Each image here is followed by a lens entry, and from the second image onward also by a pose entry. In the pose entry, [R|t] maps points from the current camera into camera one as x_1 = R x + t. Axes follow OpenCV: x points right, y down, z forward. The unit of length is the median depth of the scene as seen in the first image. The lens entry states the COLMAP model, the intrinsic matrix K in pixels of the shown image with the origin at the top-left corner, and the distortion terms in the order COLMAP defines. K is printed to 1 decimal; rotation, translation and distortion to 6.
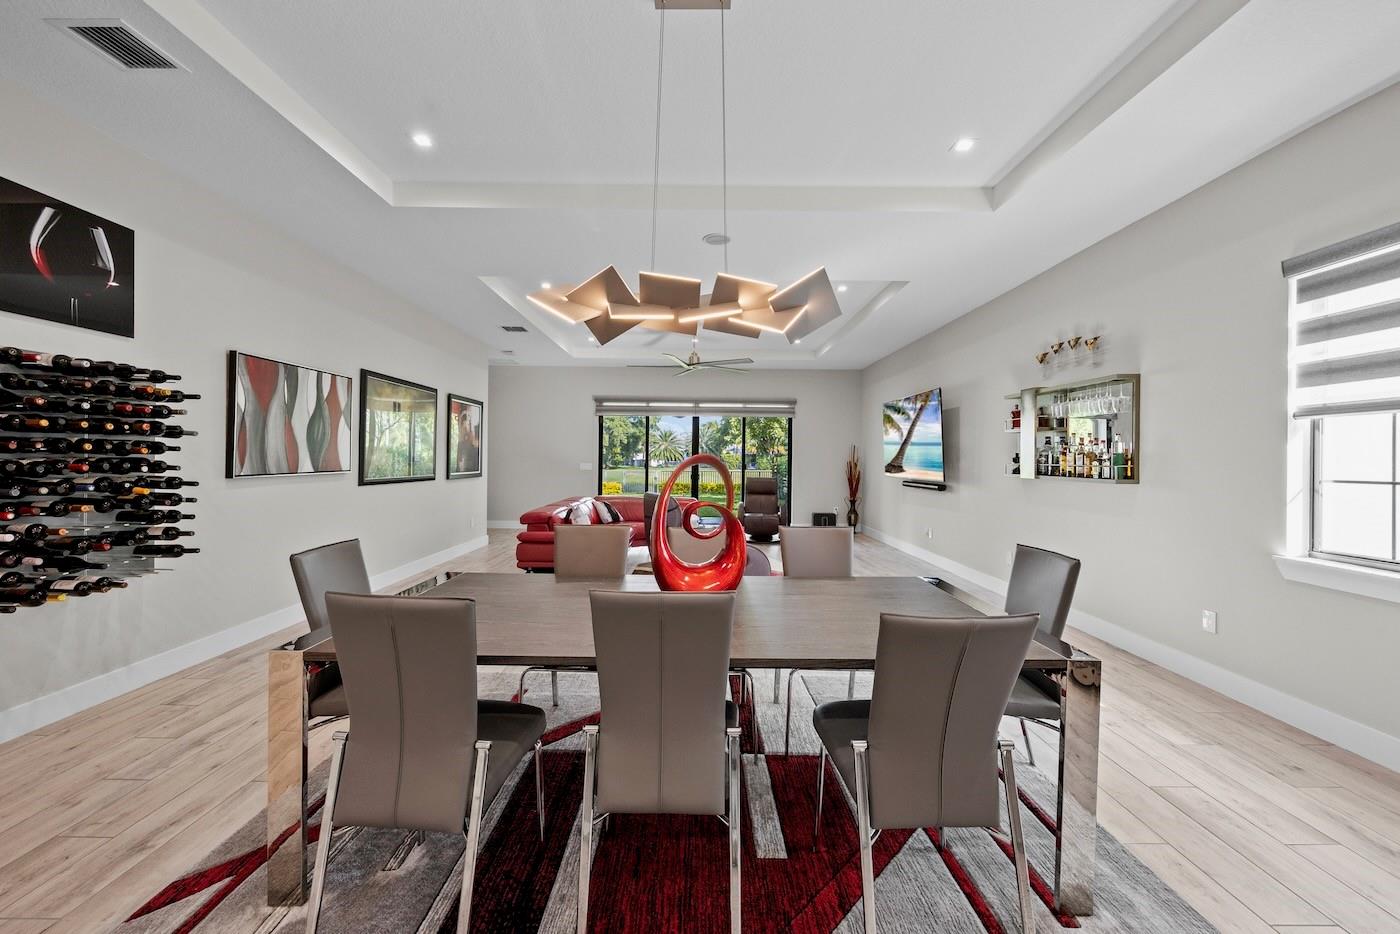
lens RADIAL K [[549.9, 0, 698.6], [0, 549.9, 459.1], [0, 0, 1]] dist [-0.003180, -0.000060]
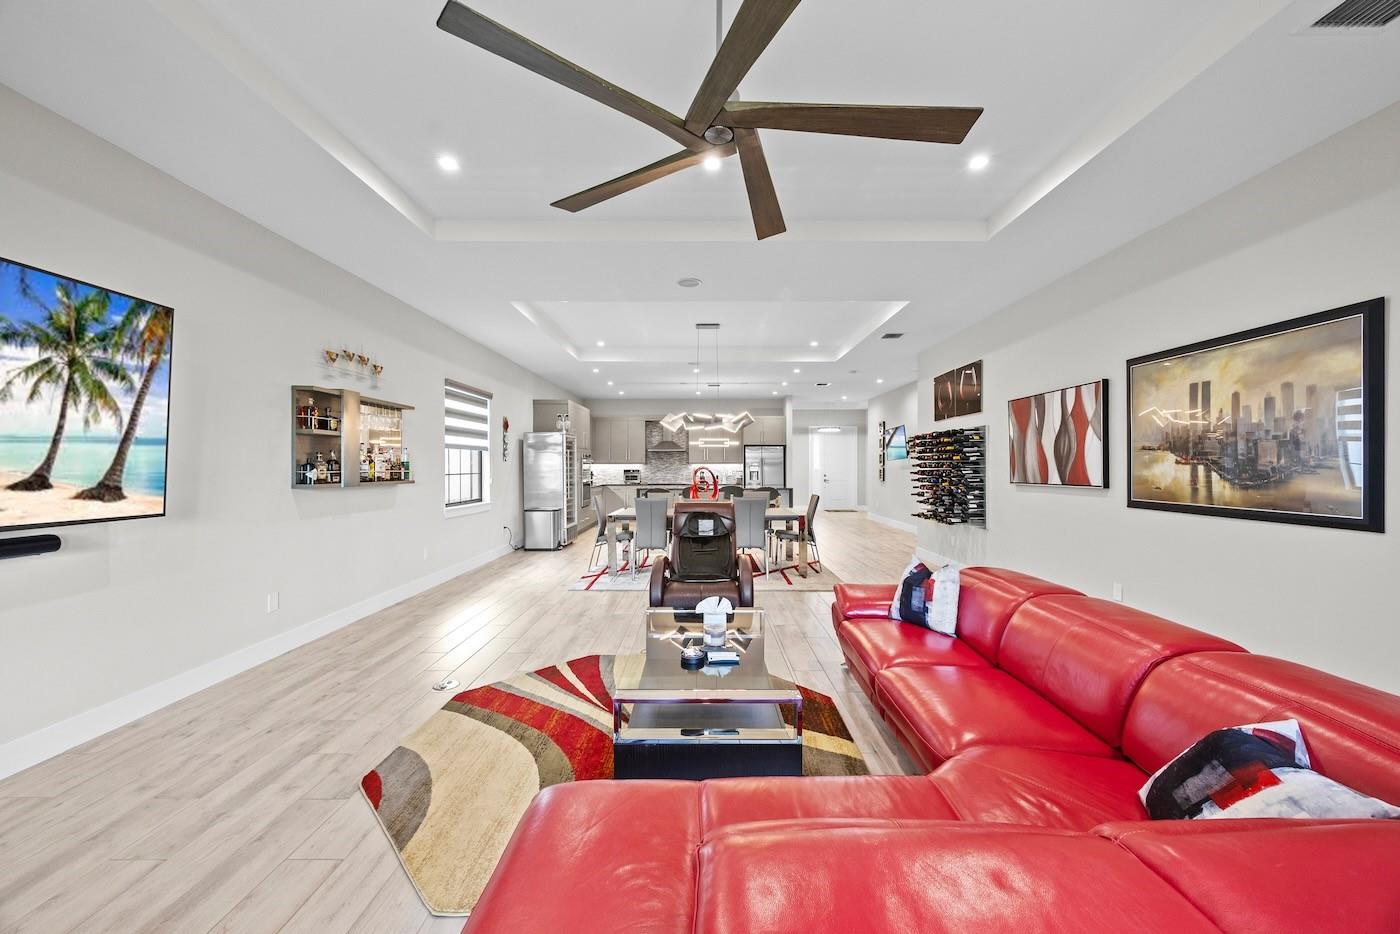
lens RADIAL K [[531.4, 0, 703.0], [0, 531.4, 471.8], [0, 0, 1]] dist [-0.003589, -0.000234]
pose [[-0.999929, -0.009656, 0.006949, -0.006797], [-0.009575, 0.999886, 0.011669, -0.007118], [-0.007061, 0.011601, -0.999908, 2.105480]]
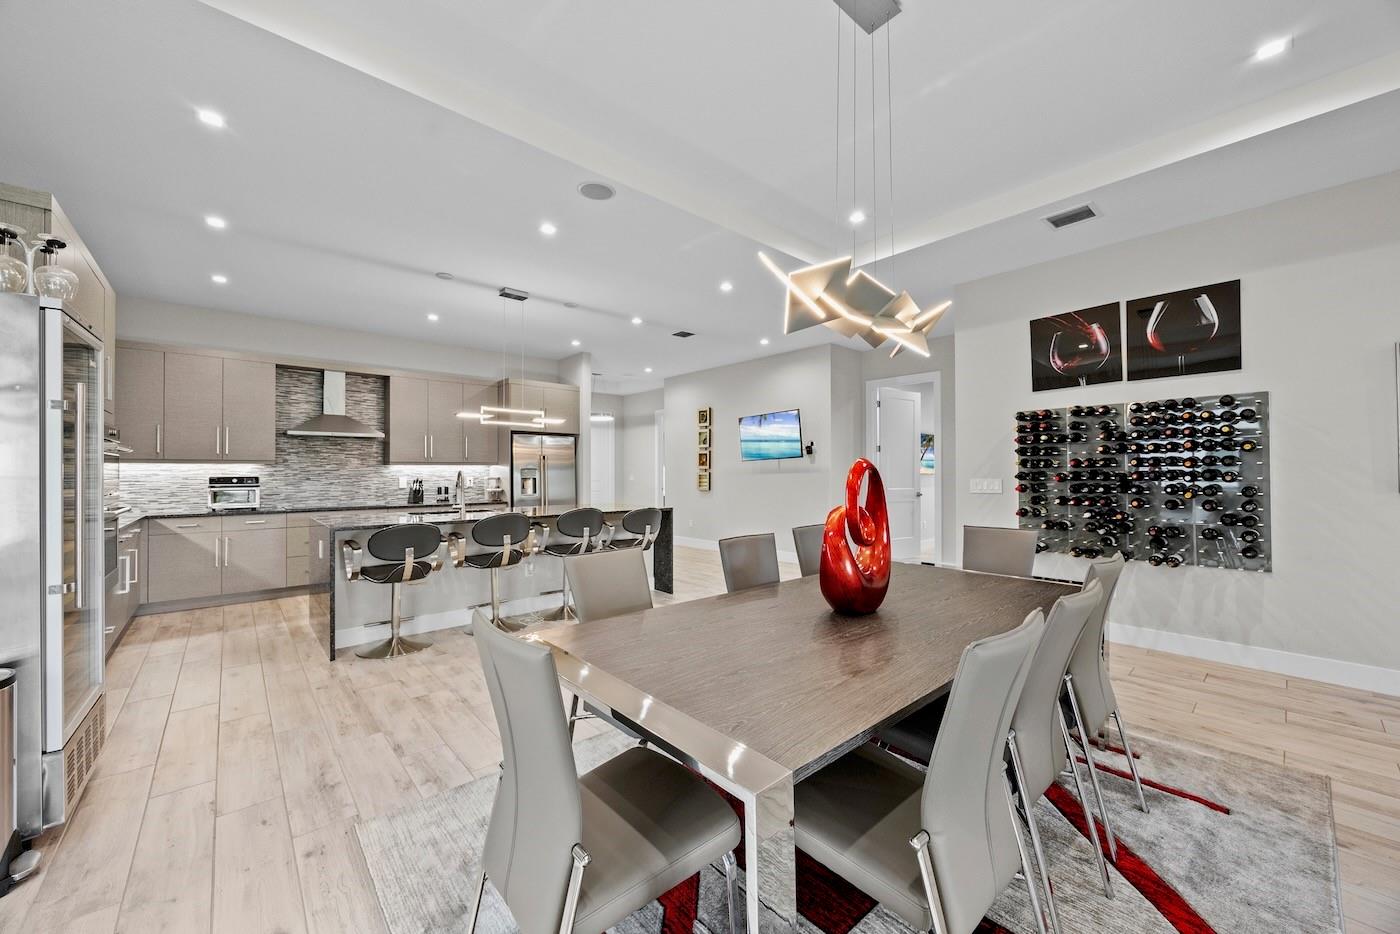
lens RADIAL K [[530.0, 0, 702.1], [0, 530.0, 467.2], [0, 0, 1]] dist [-0.002188, 0.000001]
pose [[-0.746811, -0.015626, -0.664853, 0.424564], [-0.005202, 0.999831, -0.017655, 0.013015], [0.665016, -0.009727, -0.746766, 0.757728]]
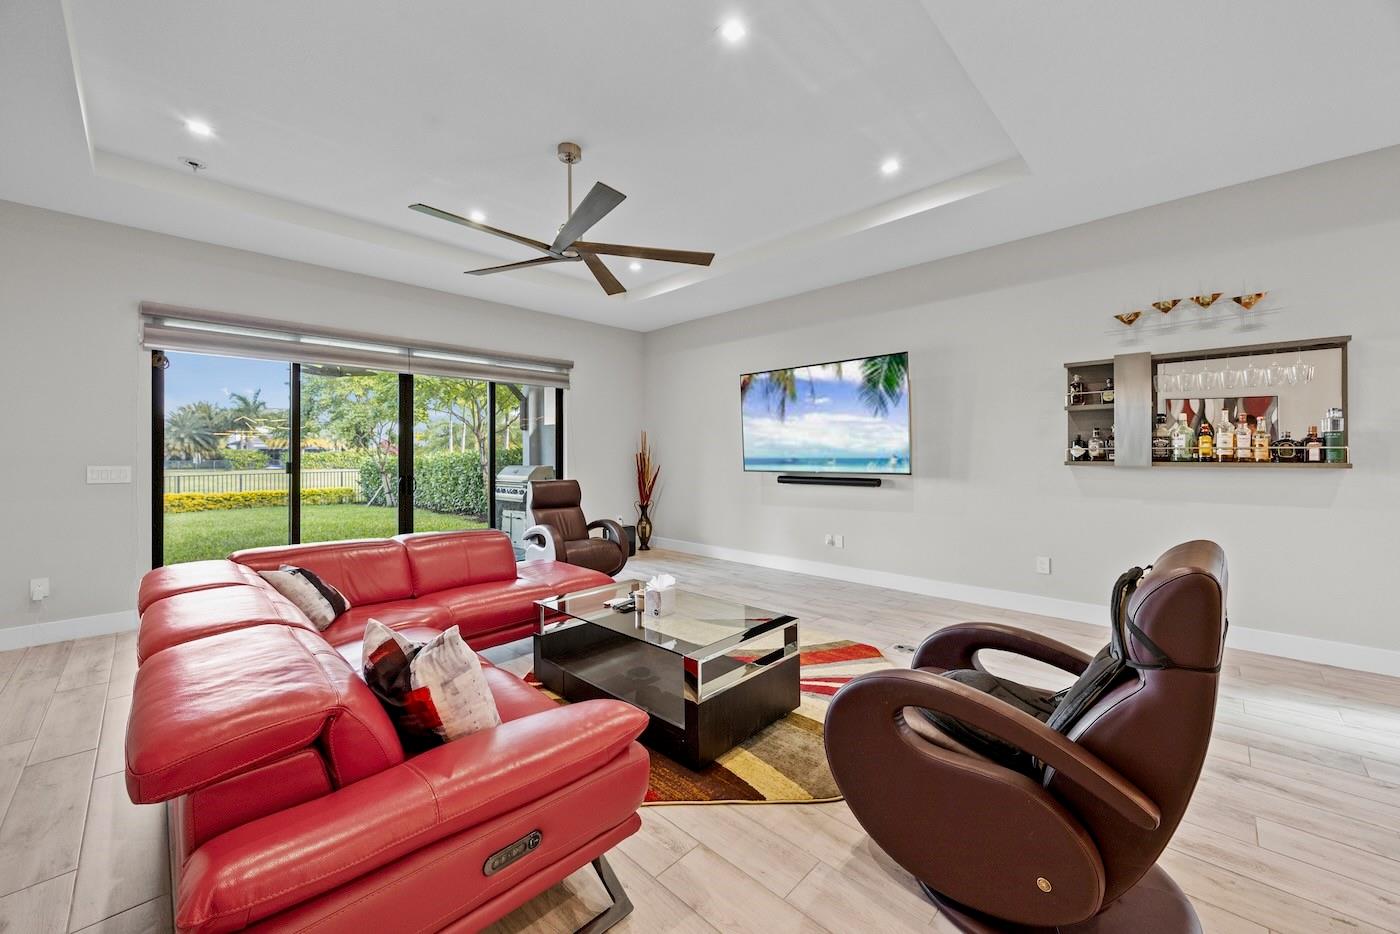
lens RADIAL K [[535.1, 0, 704.7], [0, 535.1, 450.3], [0, 0, 1]] dist [-0.000520, 0.000180]
pose [[0.694954, -0.009233, 0.718995, -0.432504], [0.012959, 0.999916, 0.000315, 0.004567], [-0.718937, 0.009098, 0.695015, 1.004552]]
